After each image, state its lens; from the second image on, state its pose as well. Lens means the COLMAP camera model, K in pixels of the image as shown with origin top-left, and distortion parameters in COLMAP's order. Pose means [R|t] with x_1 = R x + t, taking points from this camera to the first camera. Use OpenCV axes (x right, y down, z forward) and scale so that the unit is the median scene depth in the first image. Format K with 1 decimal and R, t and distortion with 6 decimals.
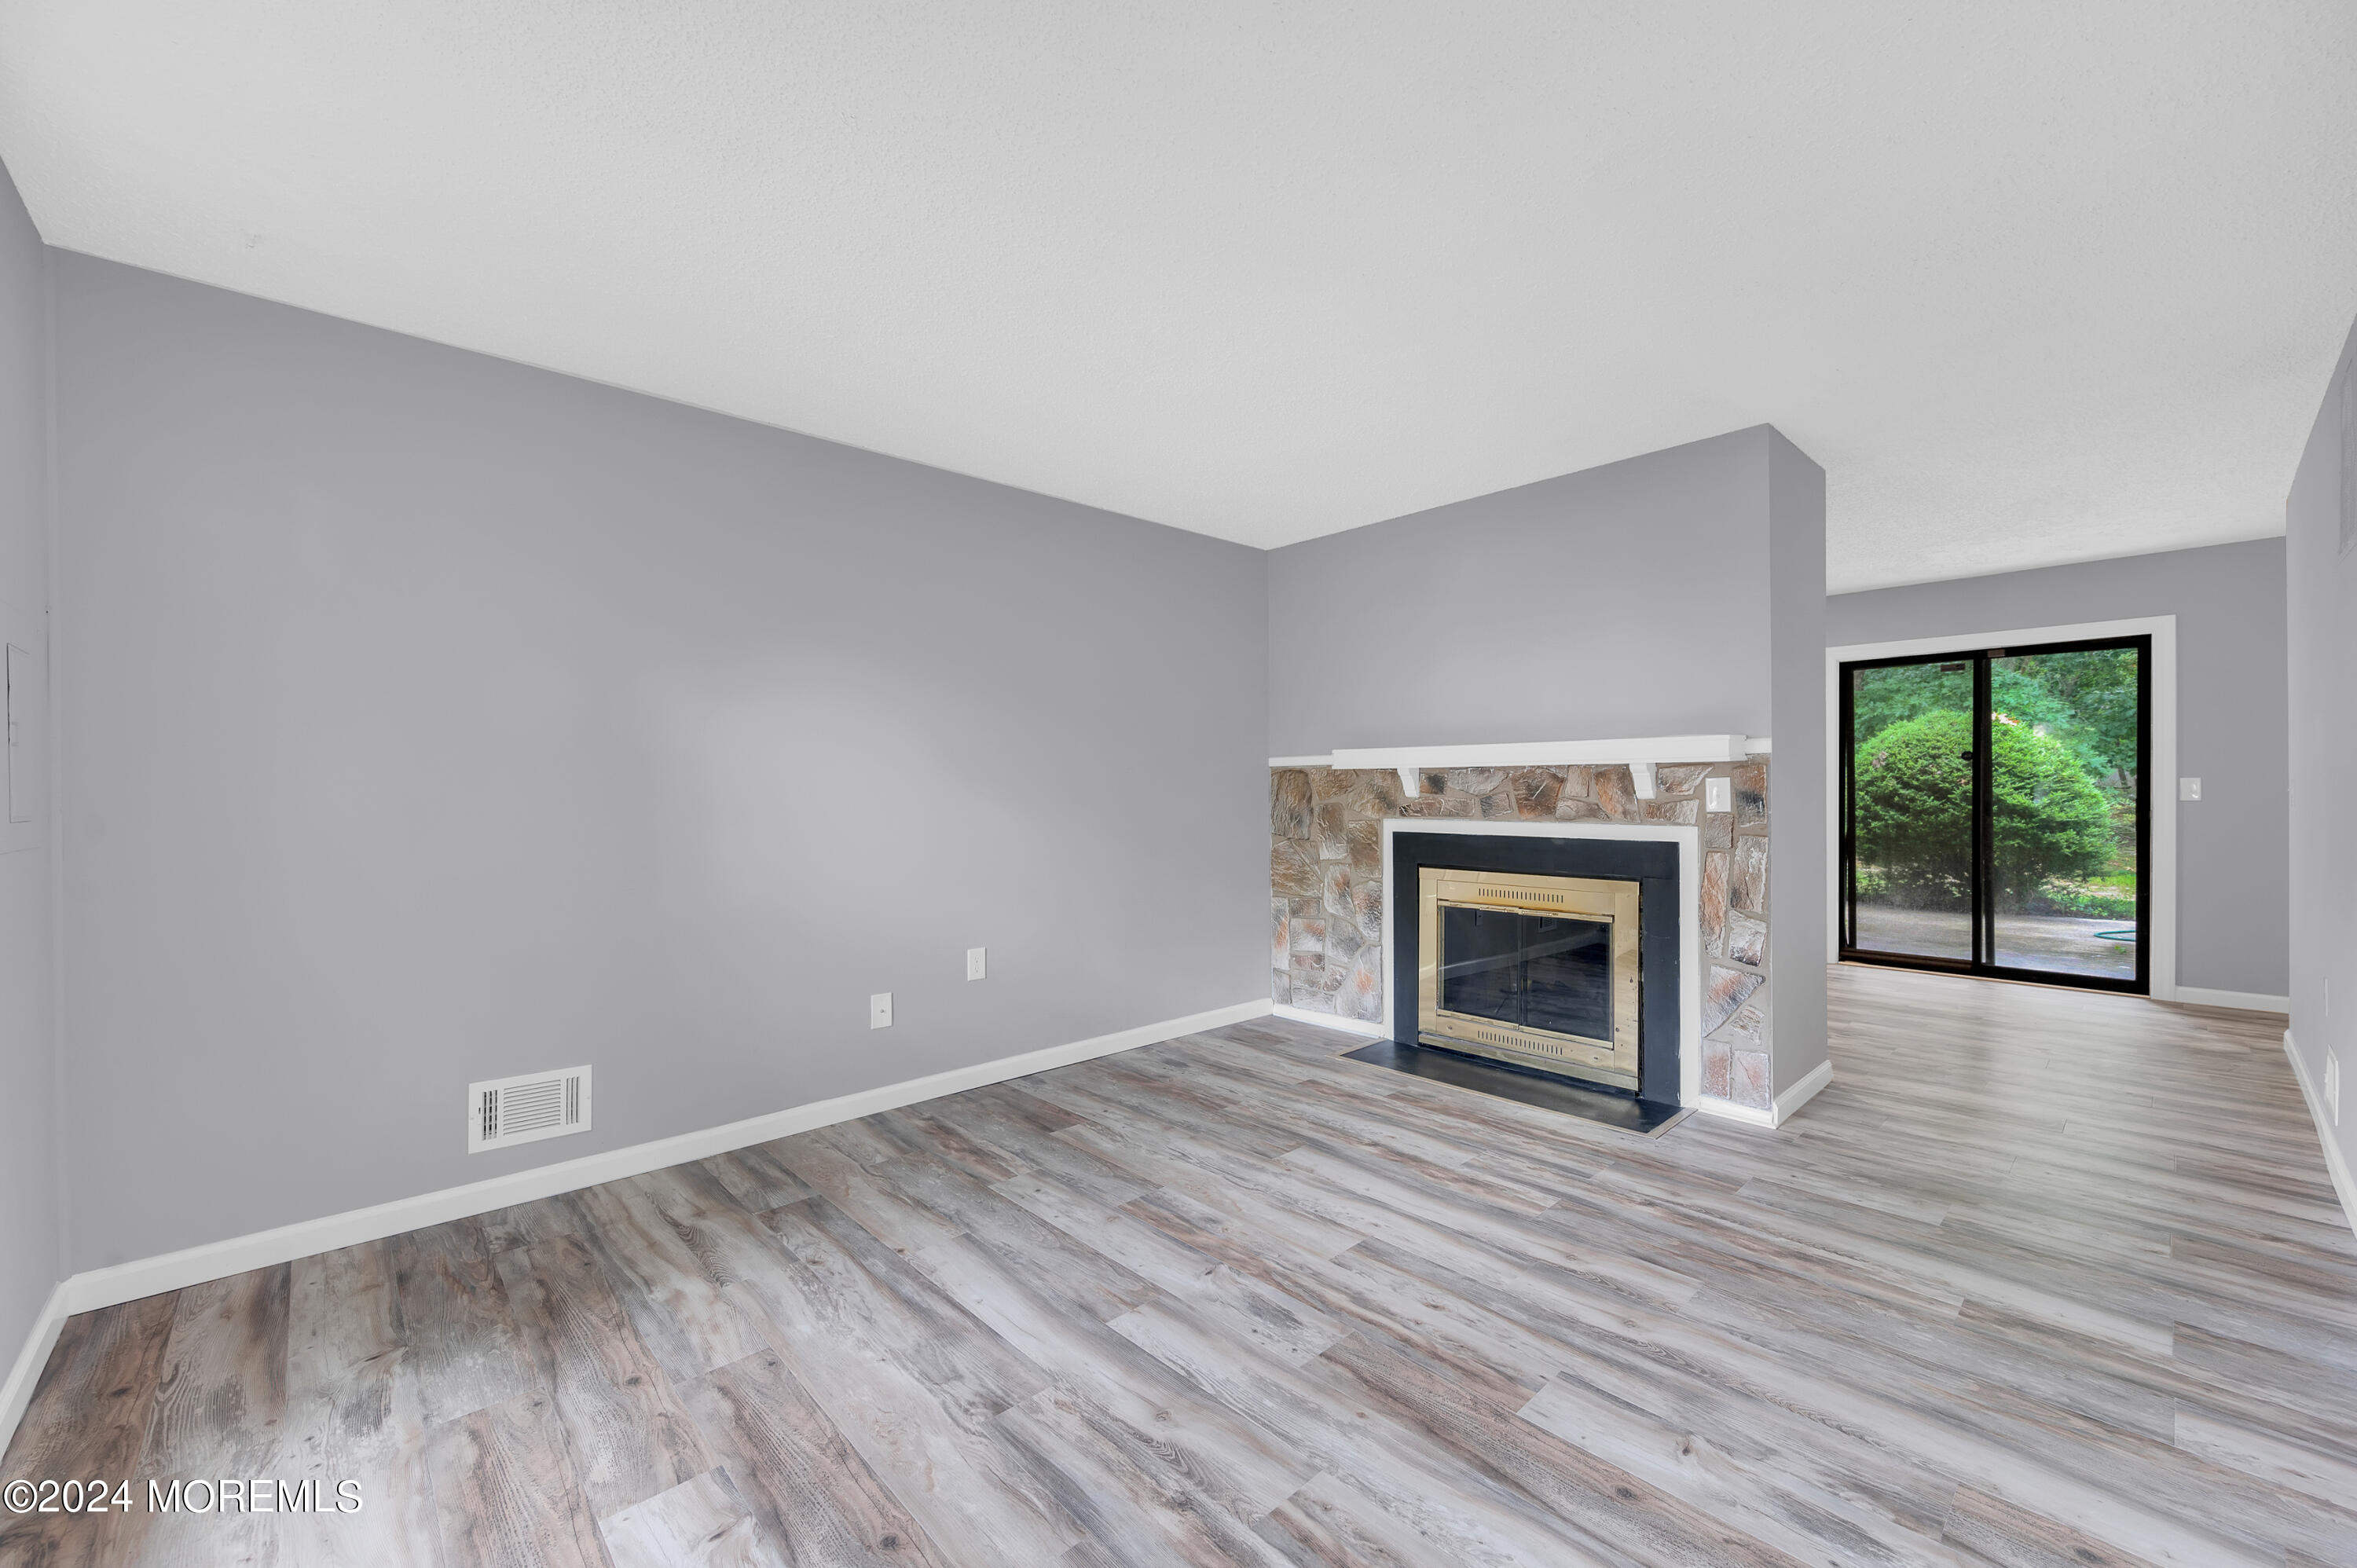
lens RADIAL K [[936.4, 0, 1179.9], [0, 936.4, 782.7], [0, 0, 1]] dist [-0.000205, 0.000044]
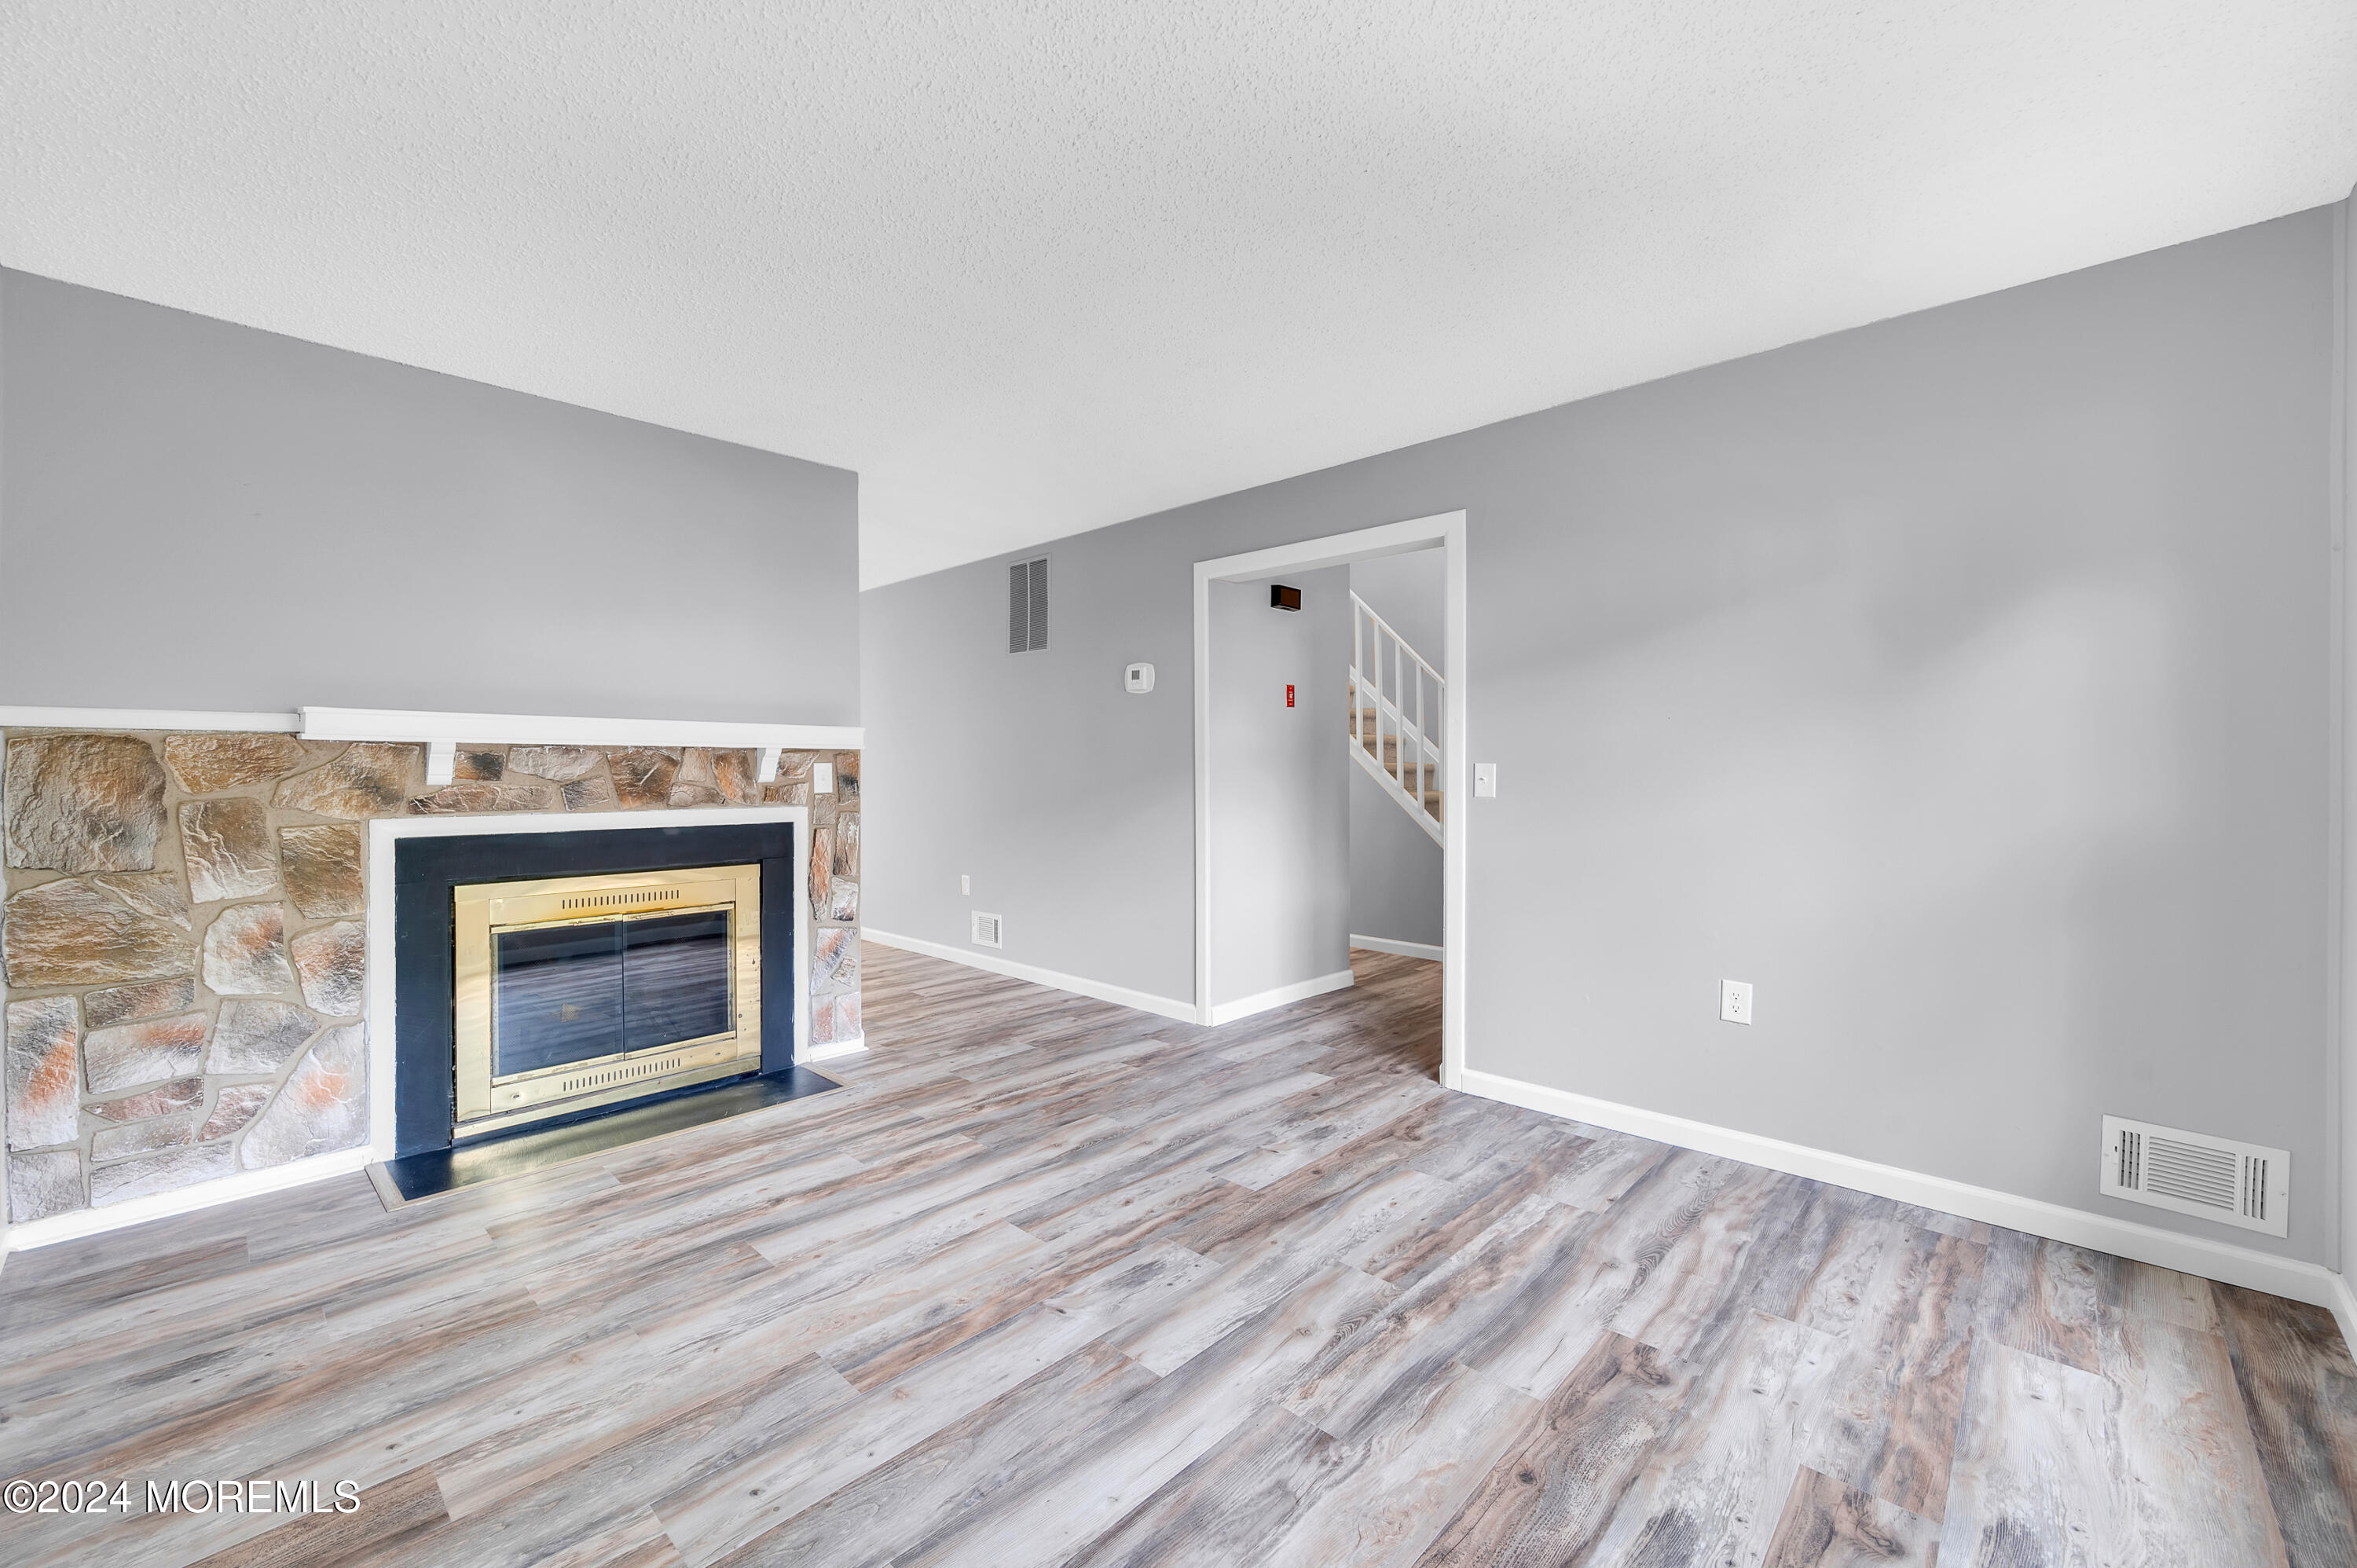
lens RADIAL K [[936.4, 0, 1179.9], [0, 936.4, 782.7], [0, 0, 1]] dist [-0.000205, 0.000044]
pose [[-0.064072, -0.008146, 0.997912, -0.591366], [-0.004640, 0.999958, 0.007865, 0.007771], [-0.997934, -0.004126, -0.064107, 0.647112]]
